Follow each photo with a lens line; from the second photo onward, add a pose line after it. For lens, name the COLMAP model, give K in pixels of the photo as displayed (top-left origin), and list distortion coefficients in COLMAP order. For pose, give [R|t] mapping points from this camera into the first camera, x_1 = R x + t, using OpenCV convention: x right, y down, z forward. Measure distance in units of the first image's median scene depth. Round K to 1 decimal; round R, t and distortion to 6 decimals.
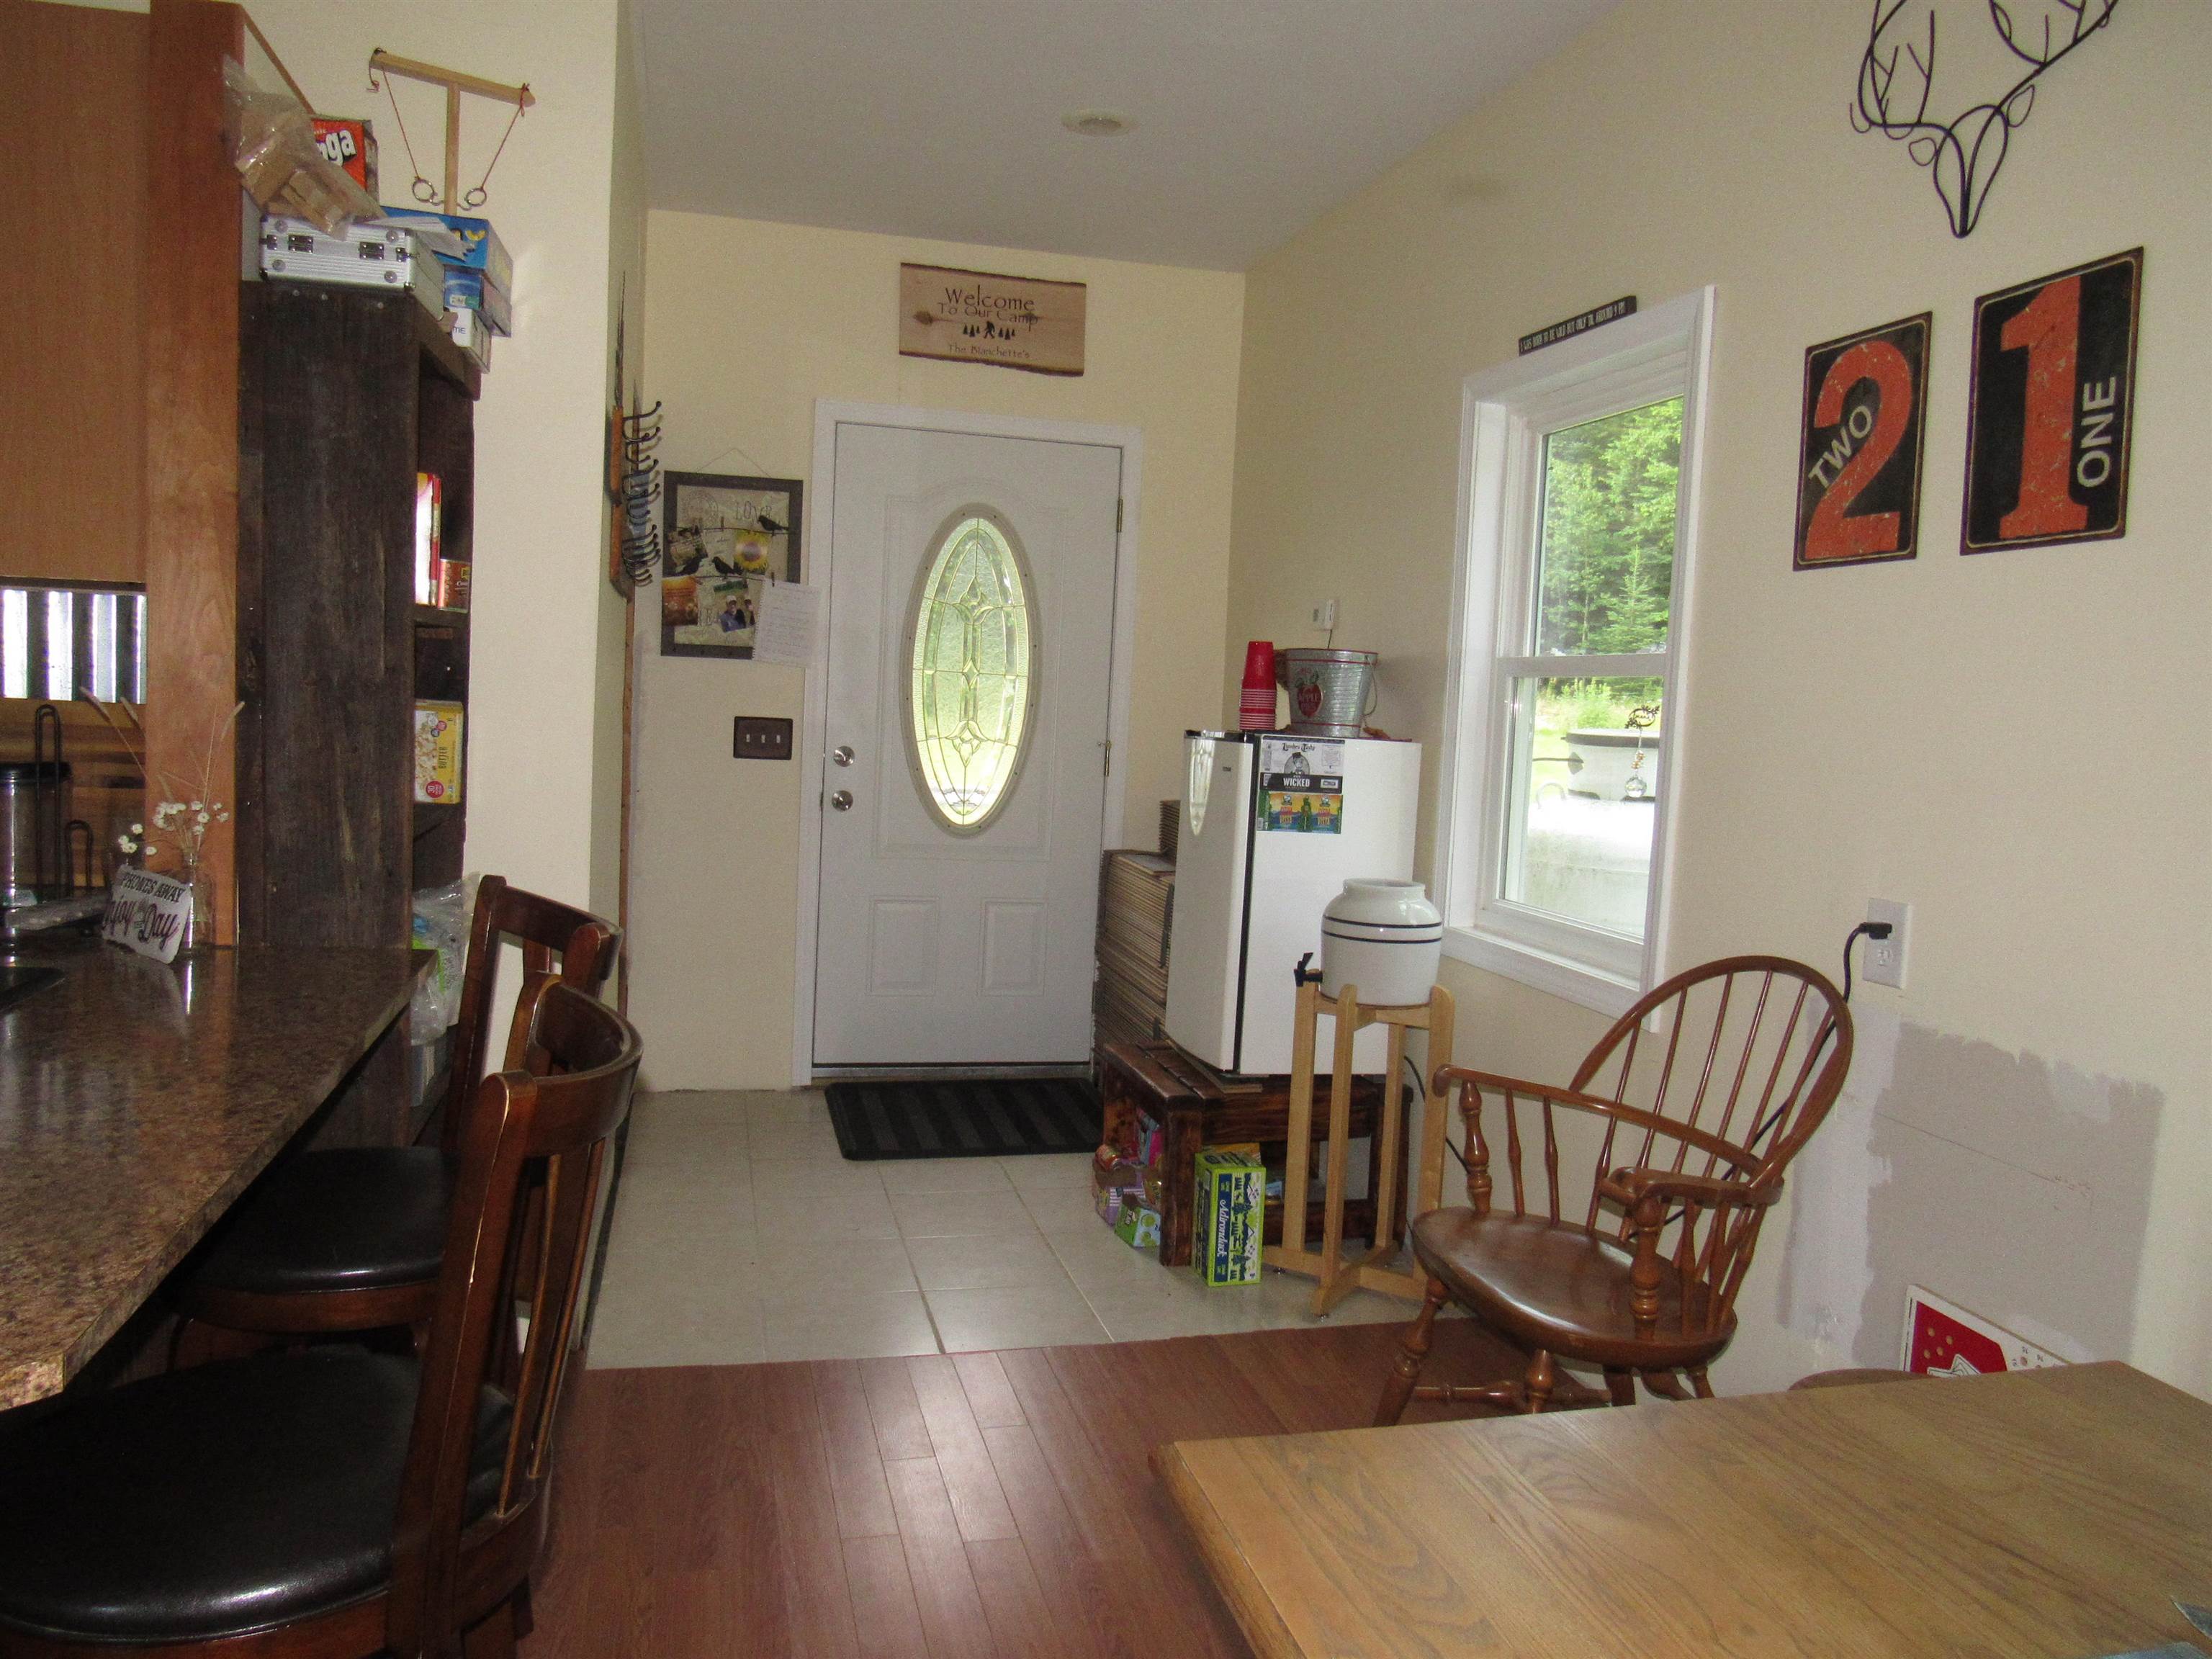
lens RADIAL K [[1561.8, 0, 1106.0], [0, 1561.8, 829.5], [0, 0, 1]] dist [-0.033149, 0.004779]
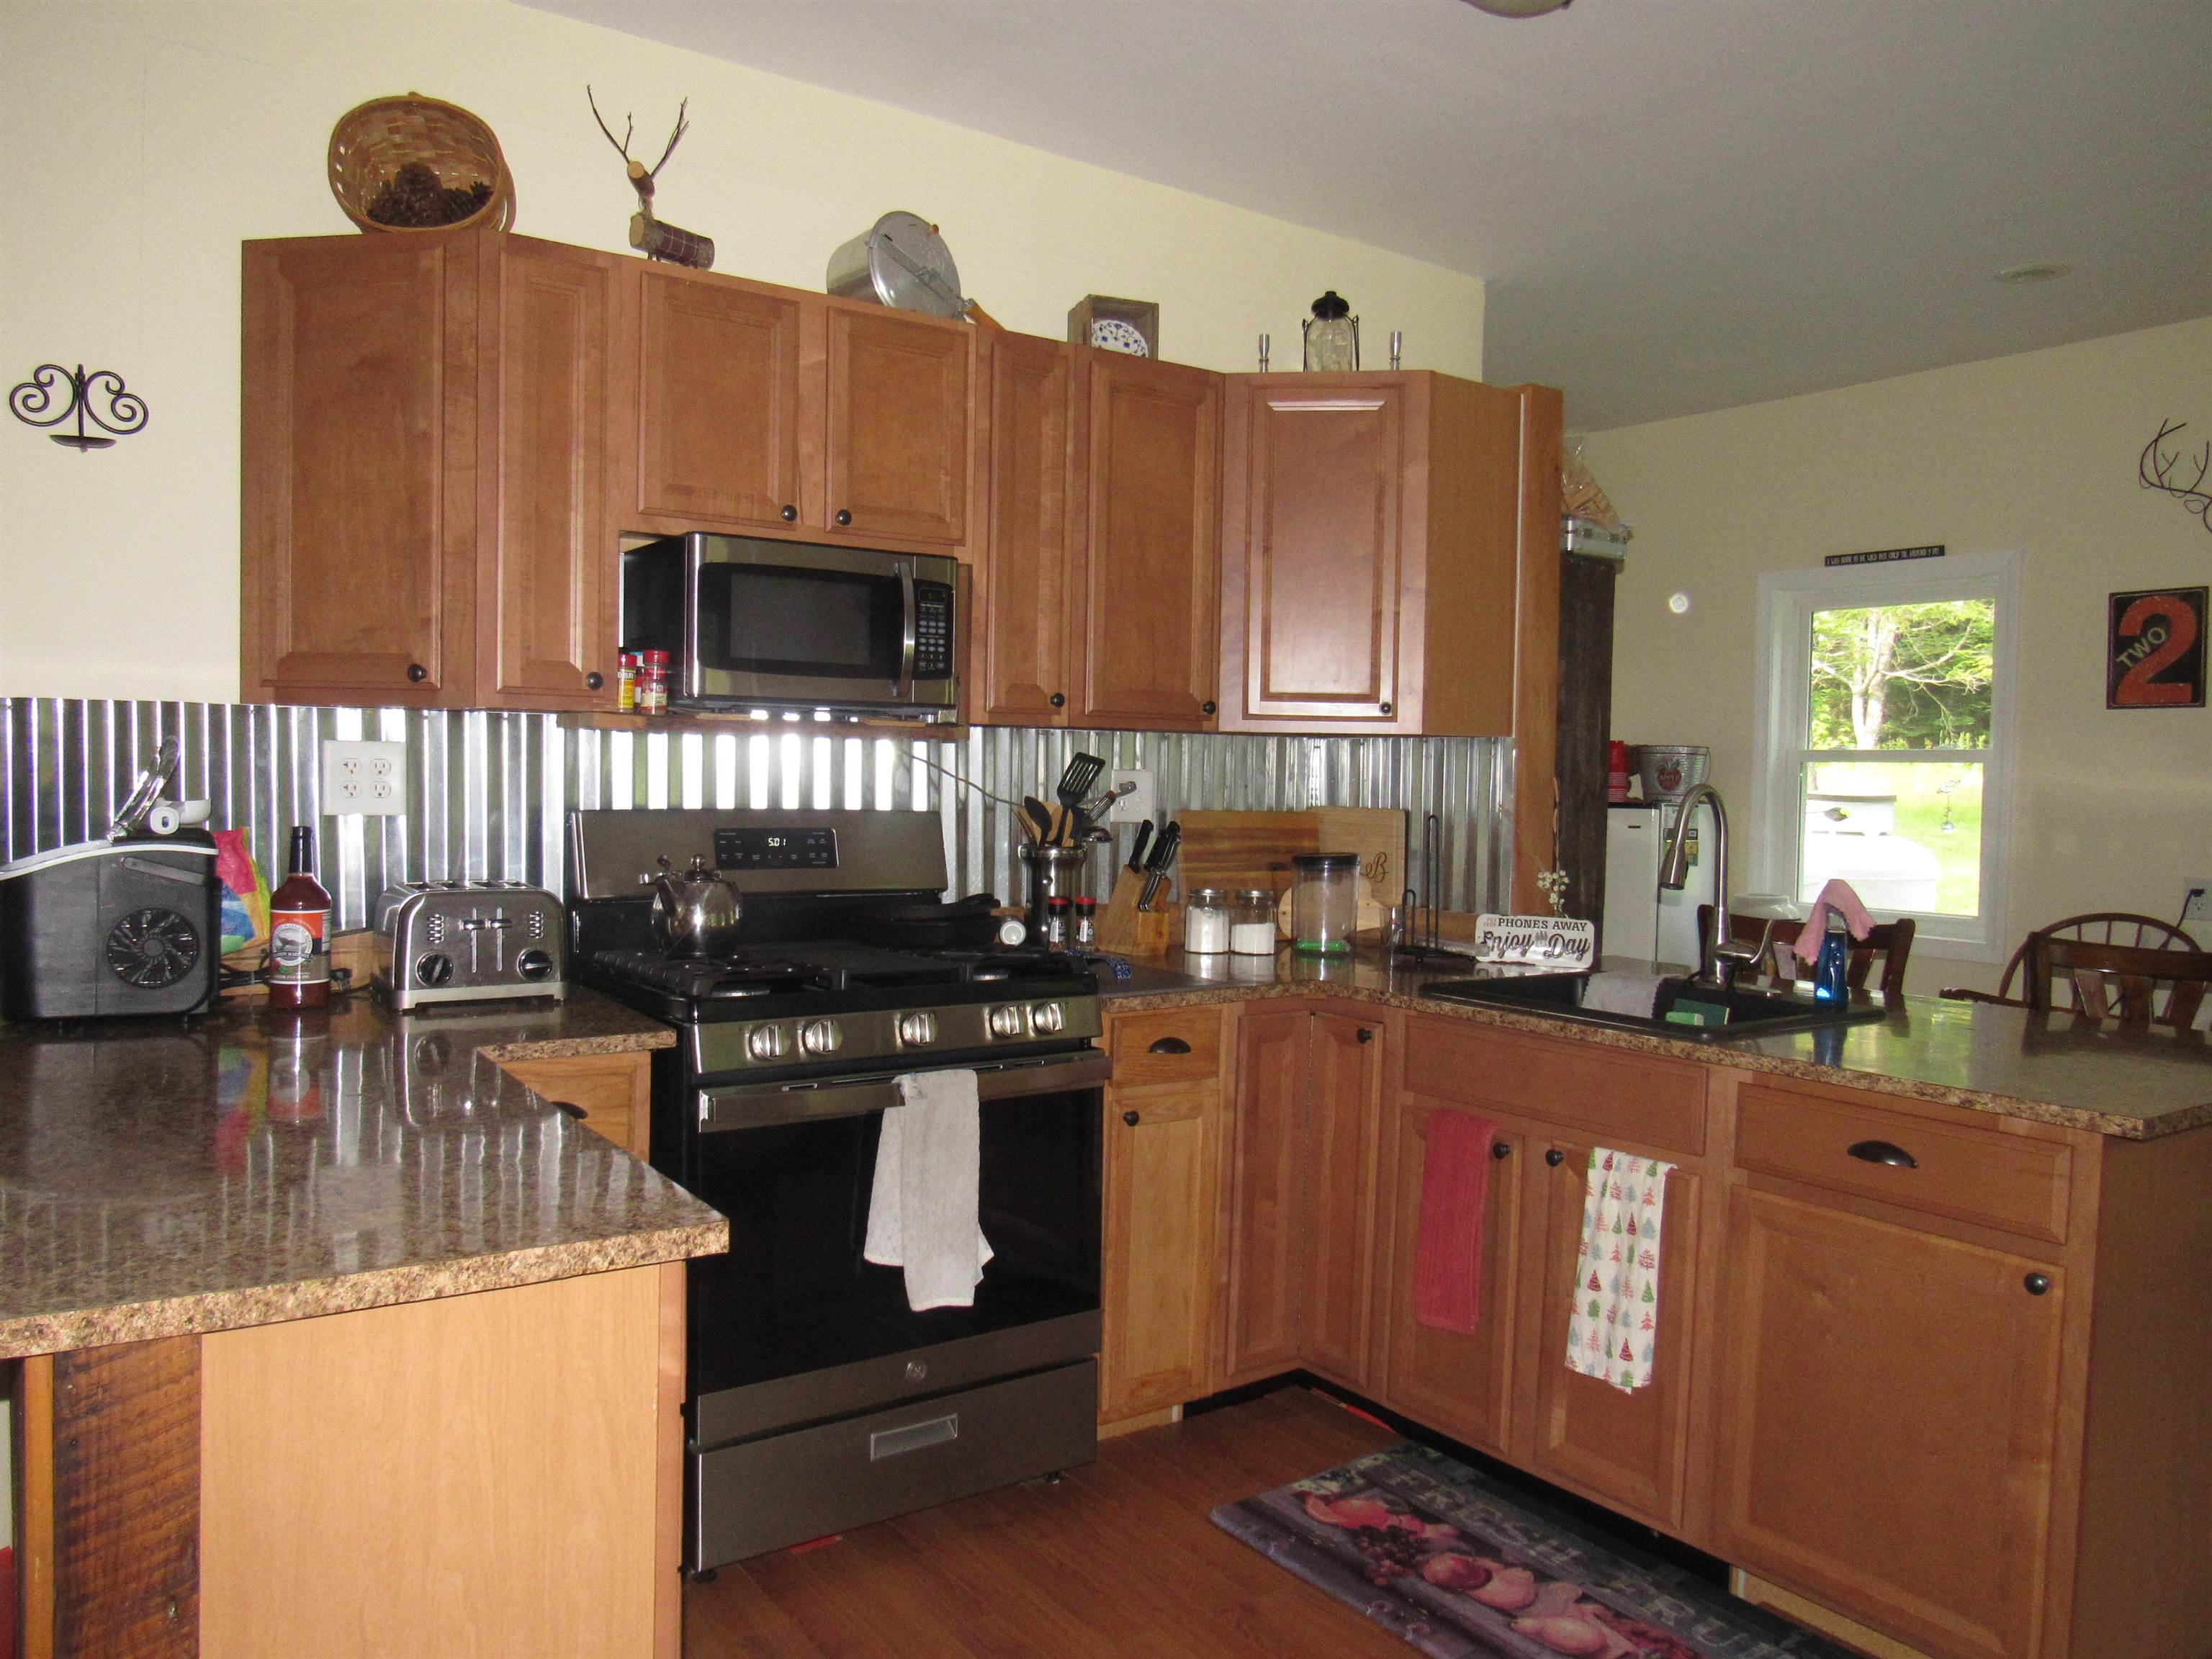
lens RADIAL K [[1567.9, 0, 1106.0], [0, 1567.9, 829.5], [0, 0, 1]] dist [-0.024277, 0.002265]
pose [[0.930139, -0.041671, 0.364836, -1.538457], [0.054141, 0.998245, -0.024013, -0.044759], [-0.363195, 0.042088, 0.930762, -0.350641]]
